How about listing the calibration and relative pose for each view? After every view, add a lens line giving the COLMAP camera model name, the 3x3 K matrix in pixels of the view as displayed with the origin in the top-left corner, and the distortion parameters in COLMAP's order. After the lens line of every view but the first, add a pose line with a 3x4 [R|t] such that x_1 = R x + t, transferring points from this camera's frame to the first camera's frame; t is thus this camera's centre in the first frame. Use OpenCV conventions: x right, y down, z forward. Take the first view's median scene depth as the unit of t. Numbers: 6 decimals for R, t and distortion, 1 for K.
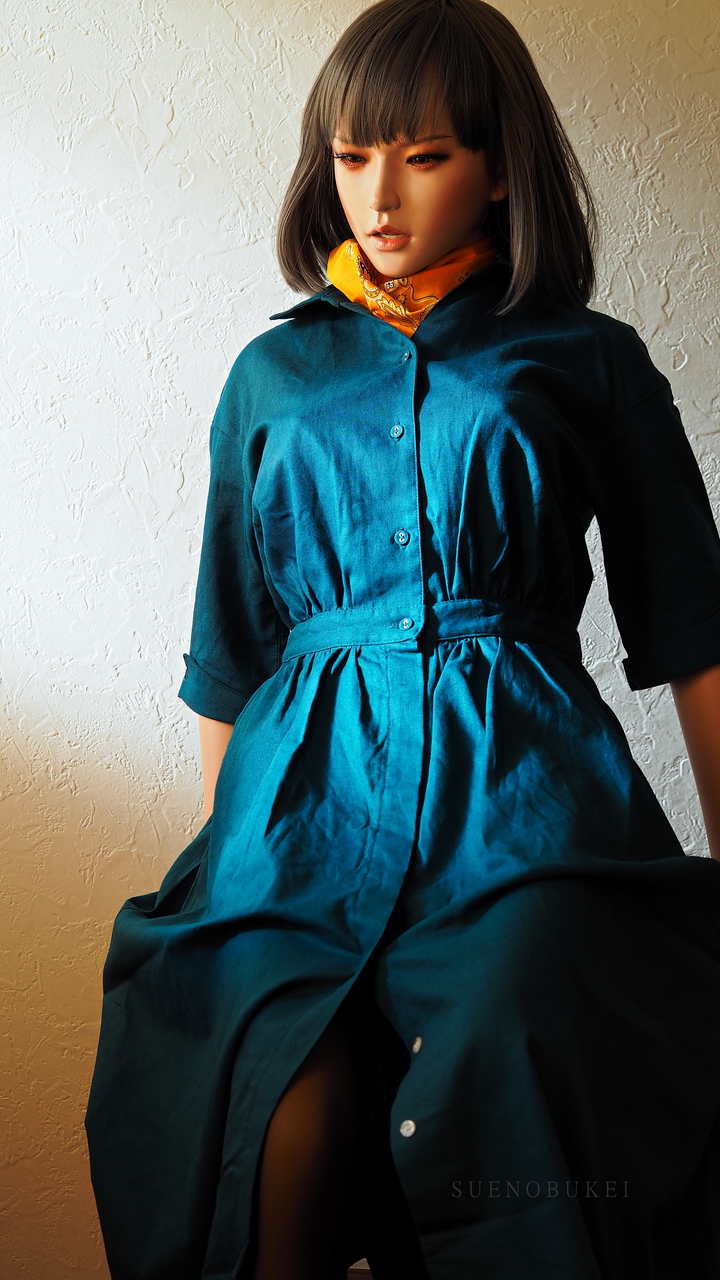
lens RADIAL K [[3653.8, 0, 365.9], [0, 3653.8, 643.2], [0, 0, 1]] dist [-0.038277, 0.000000]
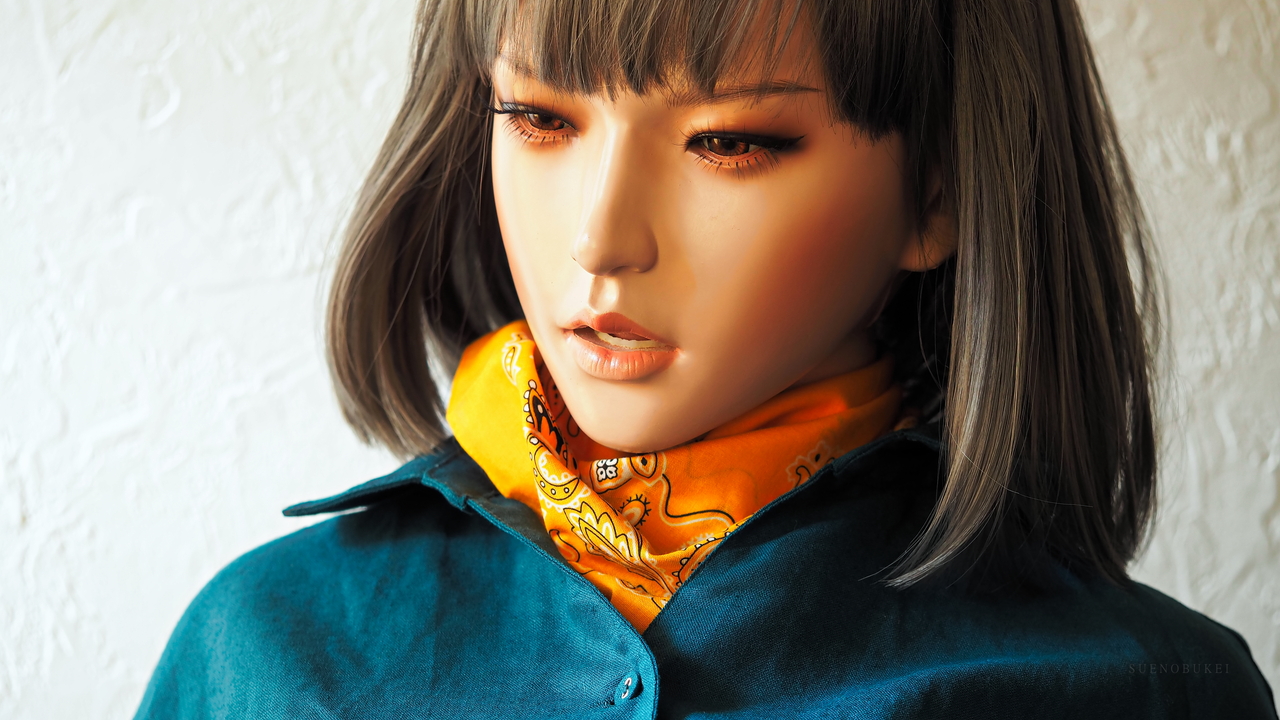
lens RADIAL K [[3653.8, 0, 639.9], [0, 3653.8, 349.2], [0, 0, 1]] dist [-0.038277, 0.000000]
pose [[0.994366, 0.105575, -0.009543, 0.012087], [-0.105811, 0.993963, -0.029022, -0.099895], [0.006422, 0.029868, 0.999533, 0.633152]]
